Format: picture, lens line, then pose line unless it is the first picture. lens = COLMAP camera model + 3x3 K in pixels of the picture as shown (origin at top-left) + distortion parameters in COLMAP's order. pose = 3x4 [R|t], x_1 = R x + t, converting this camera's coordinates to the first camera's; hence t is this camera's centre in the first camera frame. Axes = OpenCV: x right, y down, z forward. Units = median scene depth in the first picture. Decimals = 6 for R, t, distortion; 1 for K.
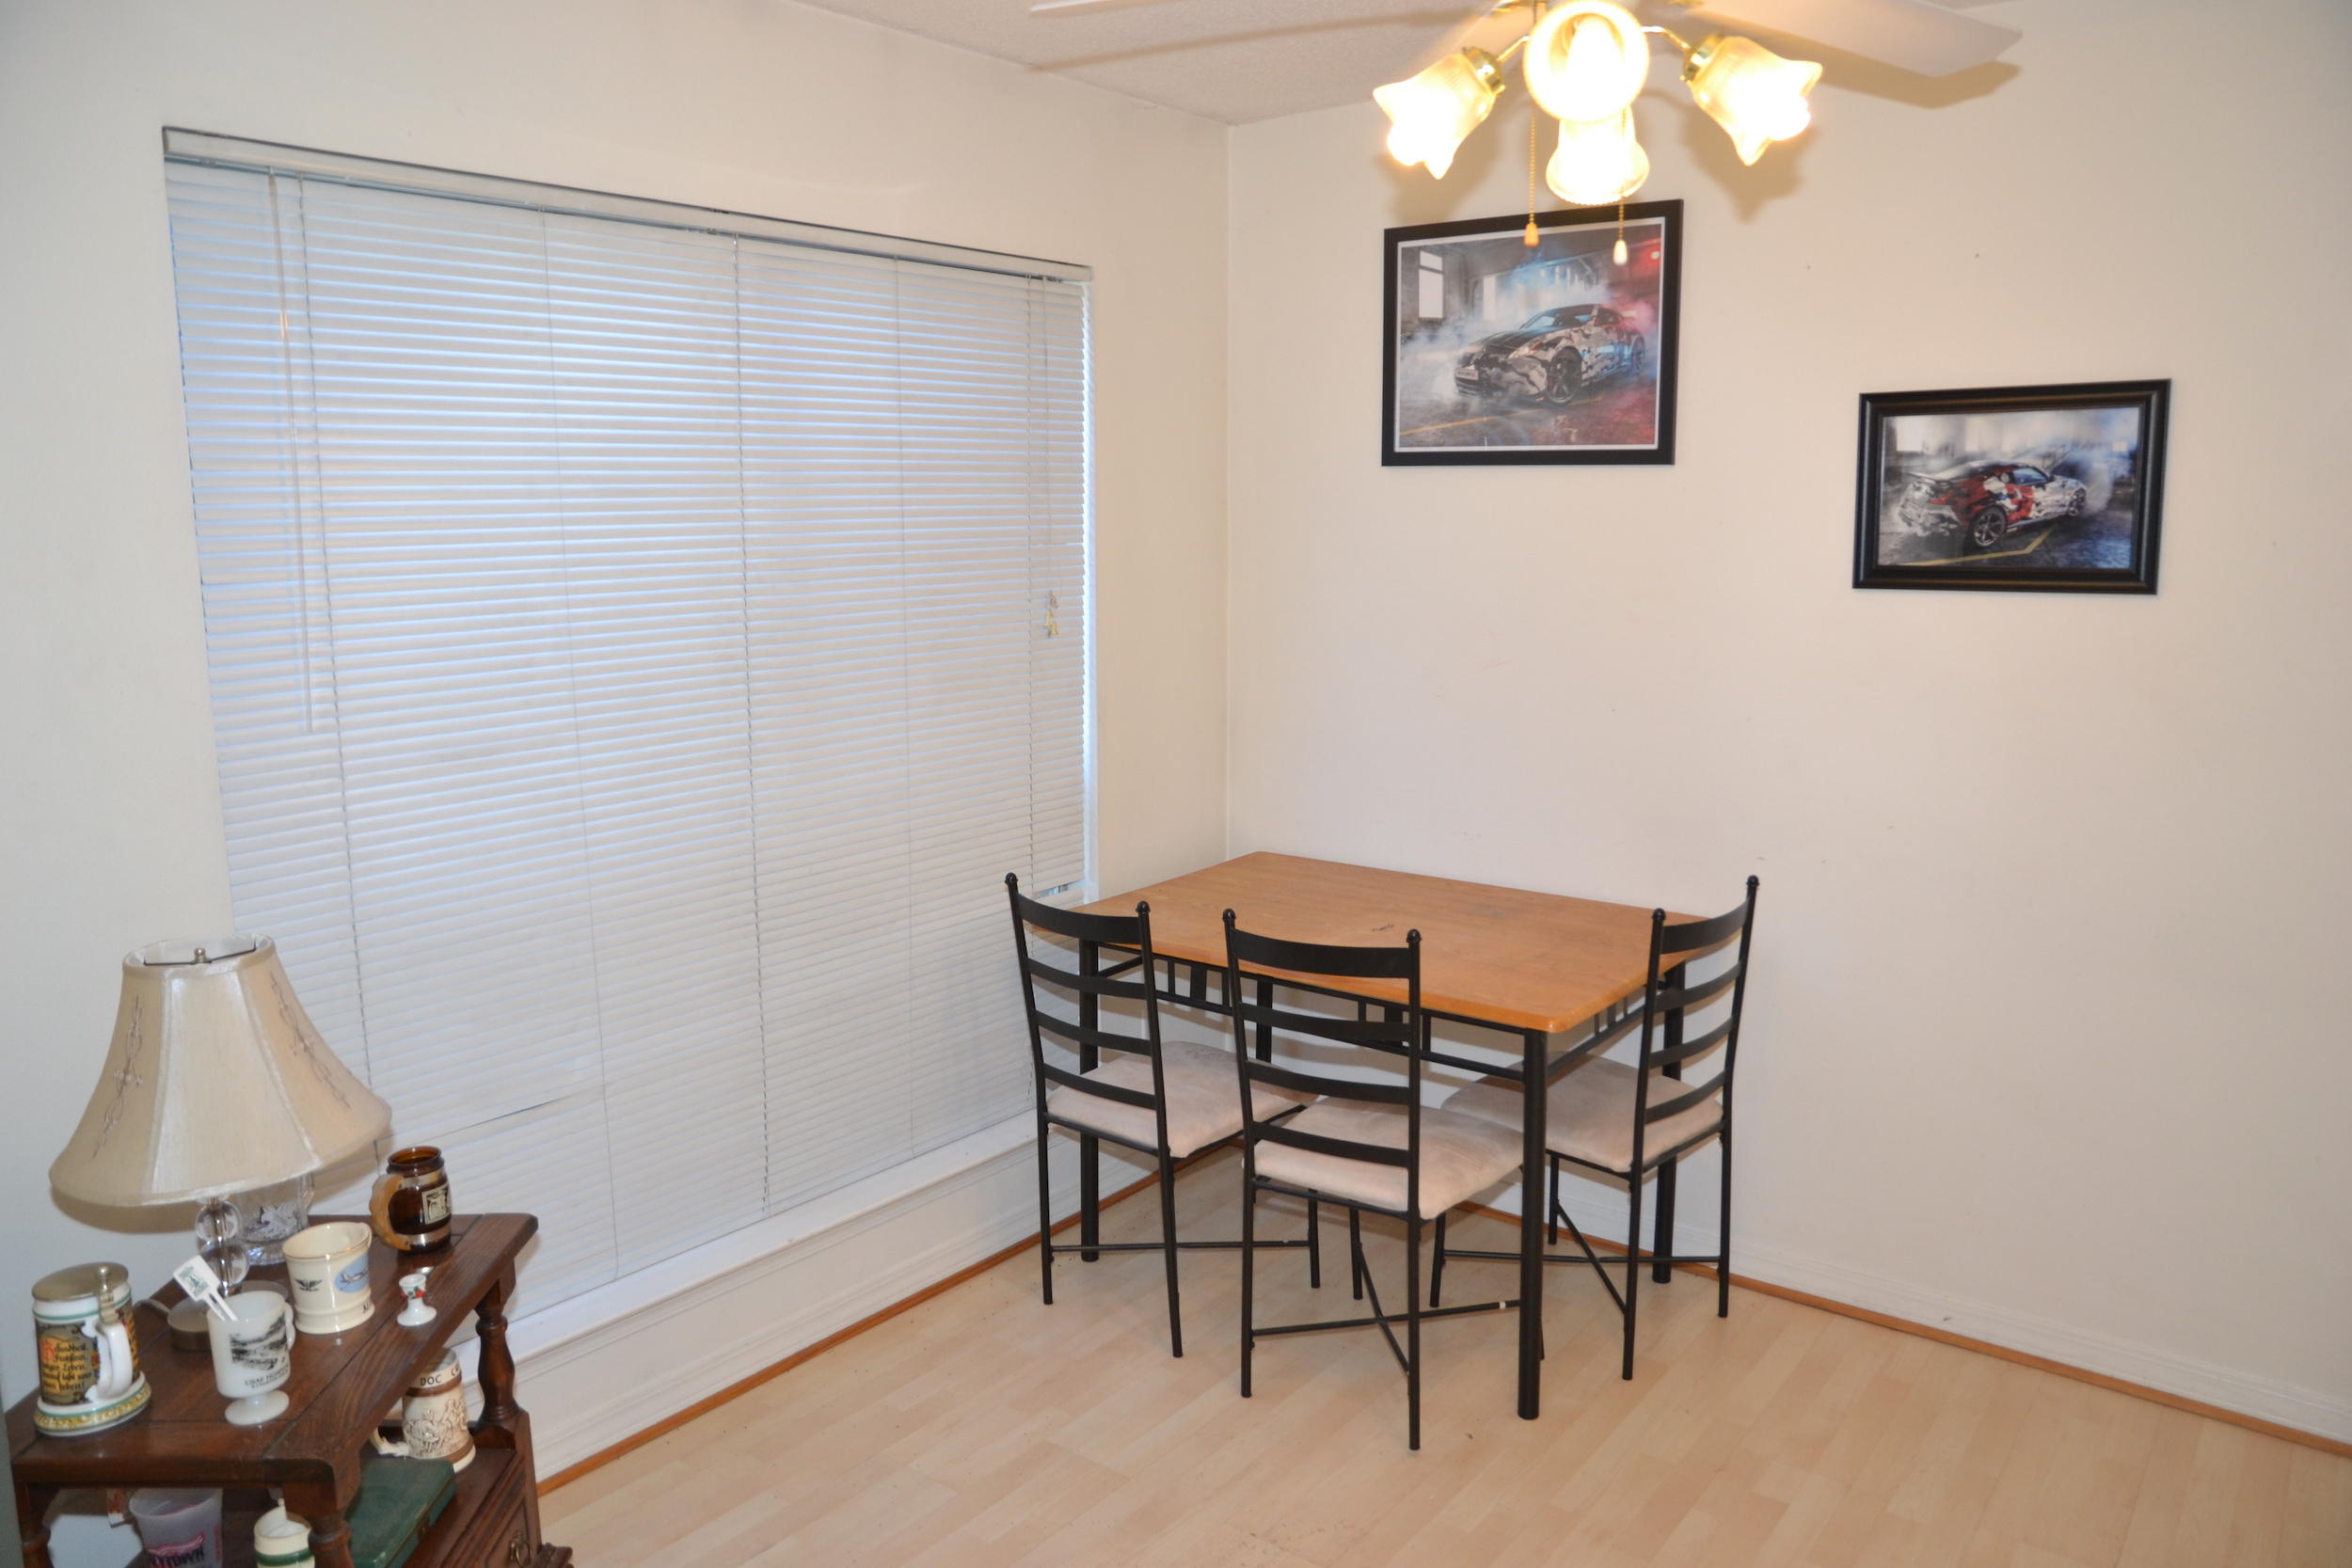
lens RADIAL K [[1668.4, 0, 1129.9], [0, 1668.4, 772.5], [0, 0, 1]] dist [0.001178, 0.000396]
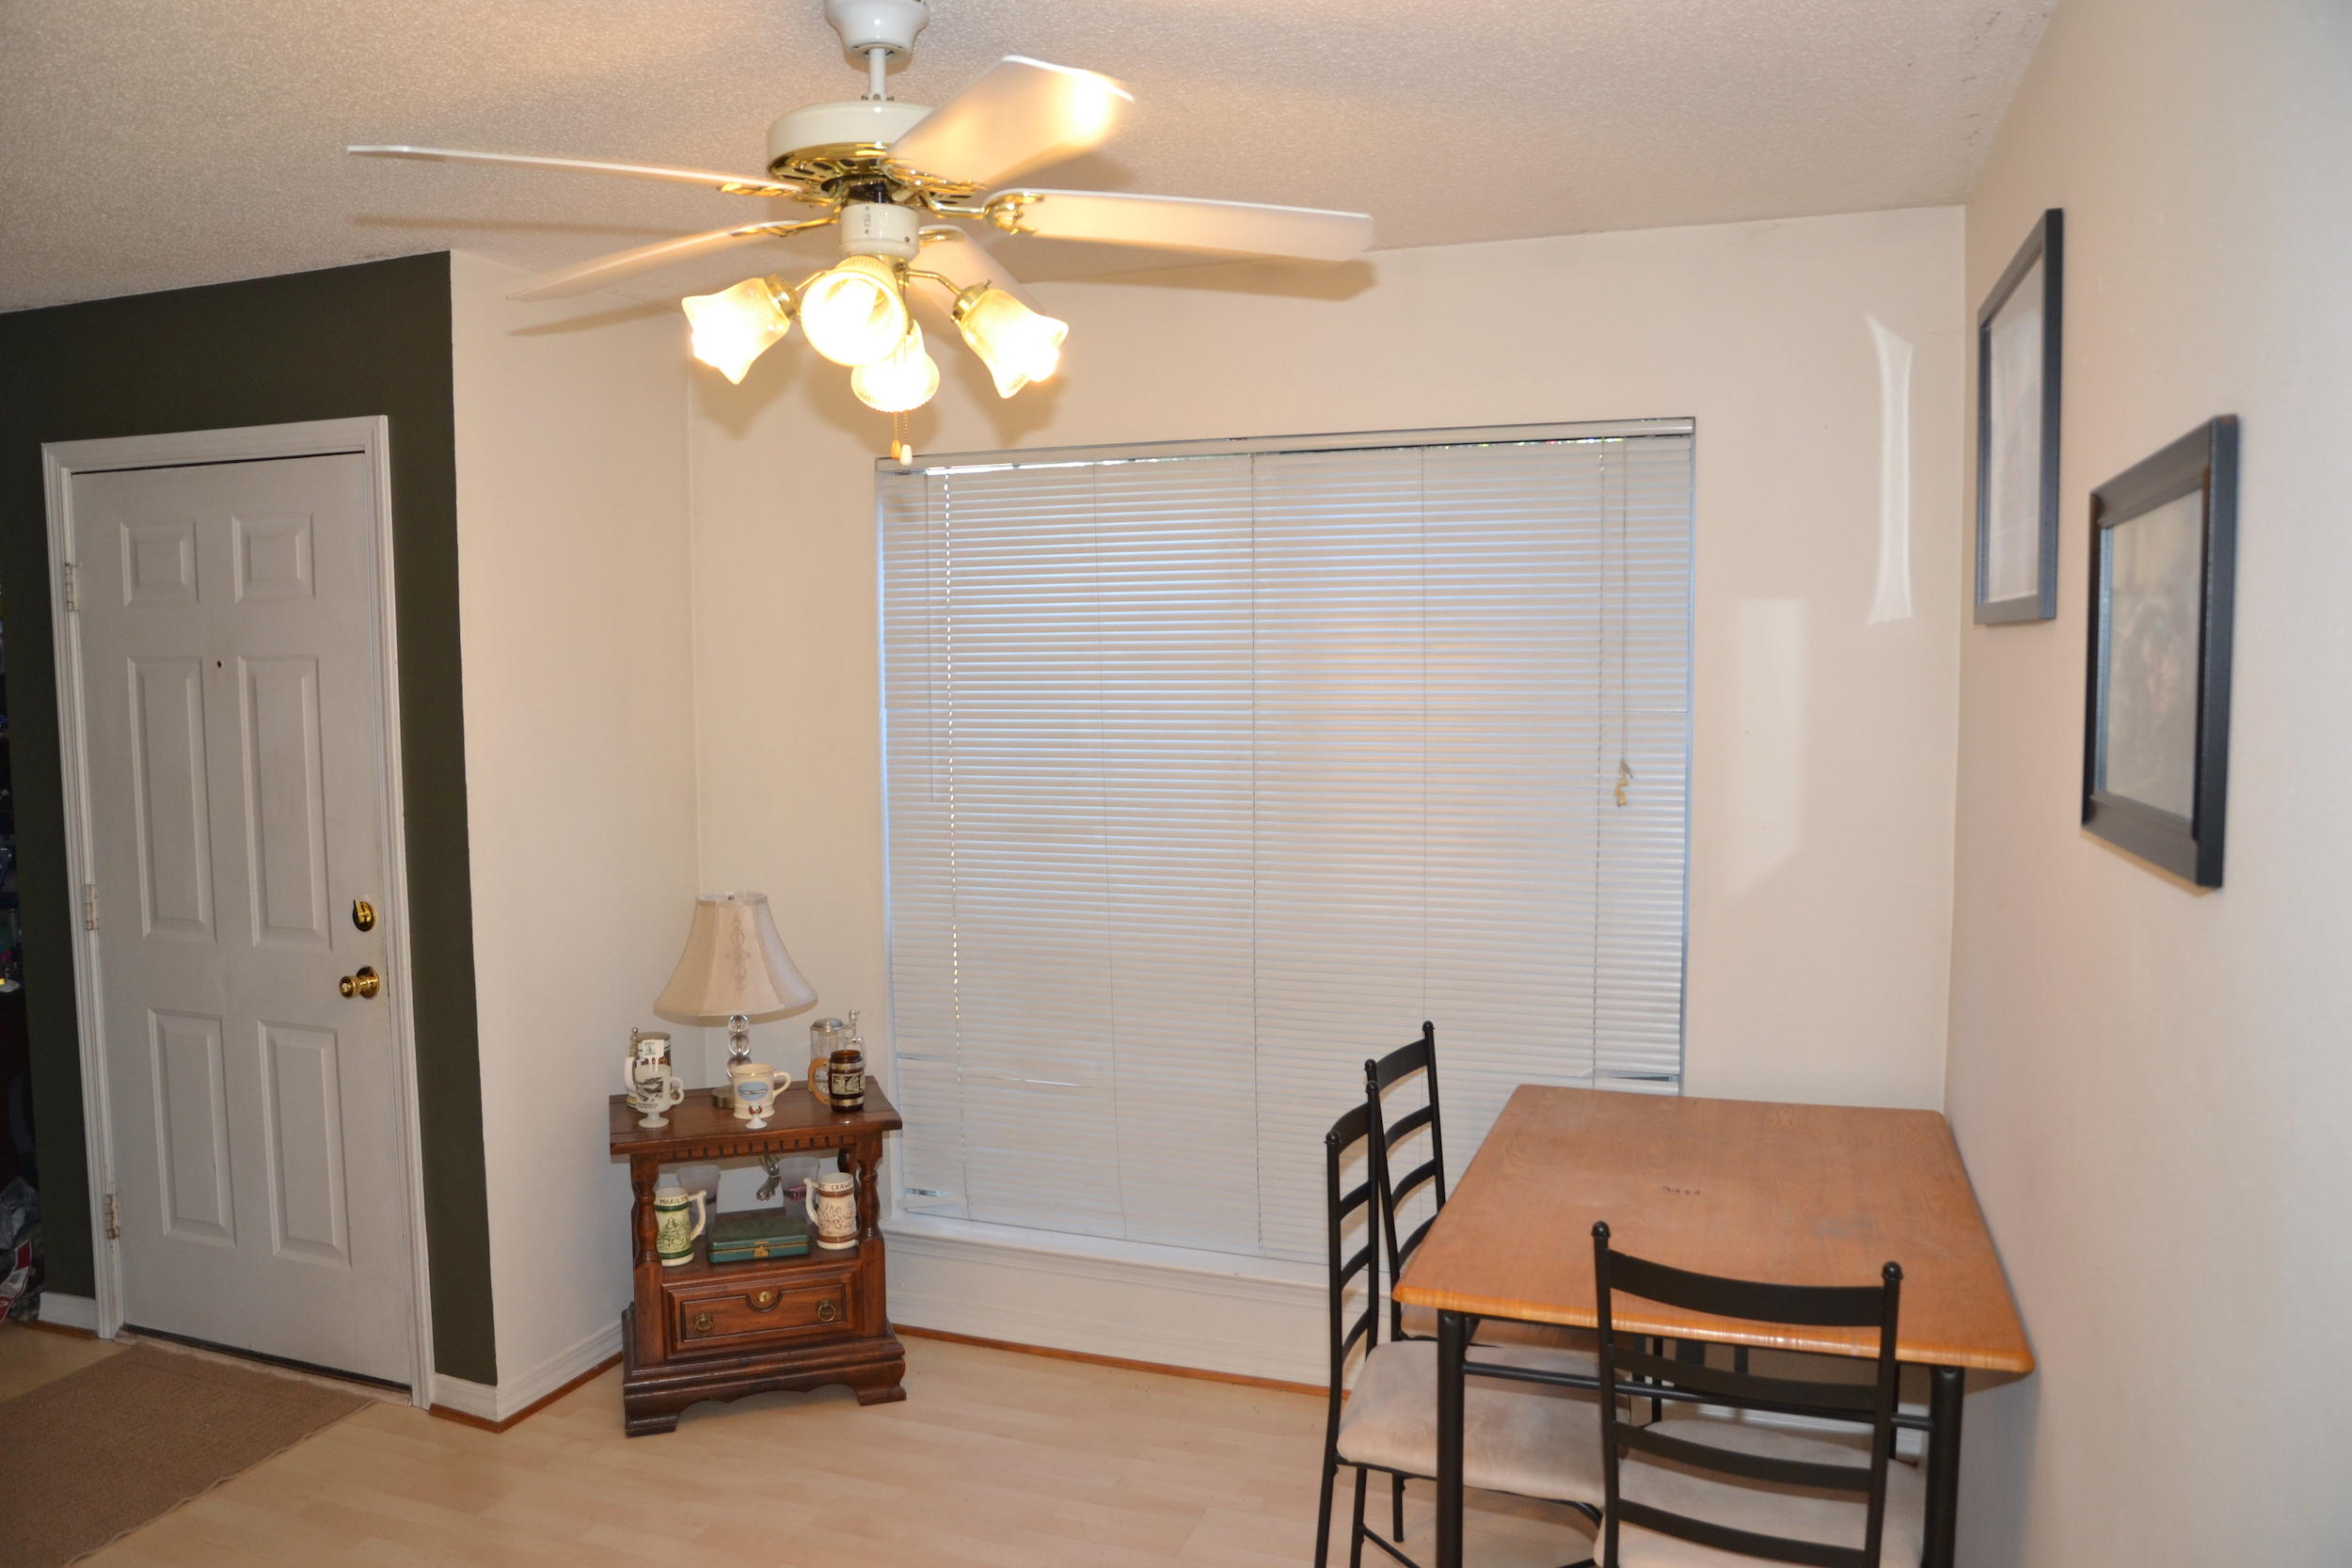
lens RADIAL K [[1668.4, 0, 1129.9], [0, 1668.4, 772.5], [0, 0, 1]] dist [0.001178, 0.000396]
pose [[0.304805, 0.099453, -0.947208, 0.958017], [-0.143619, 0.987960, 0.057516, -0.146987], [0.941524, 0.118506, 0.315418, 0.554654]]
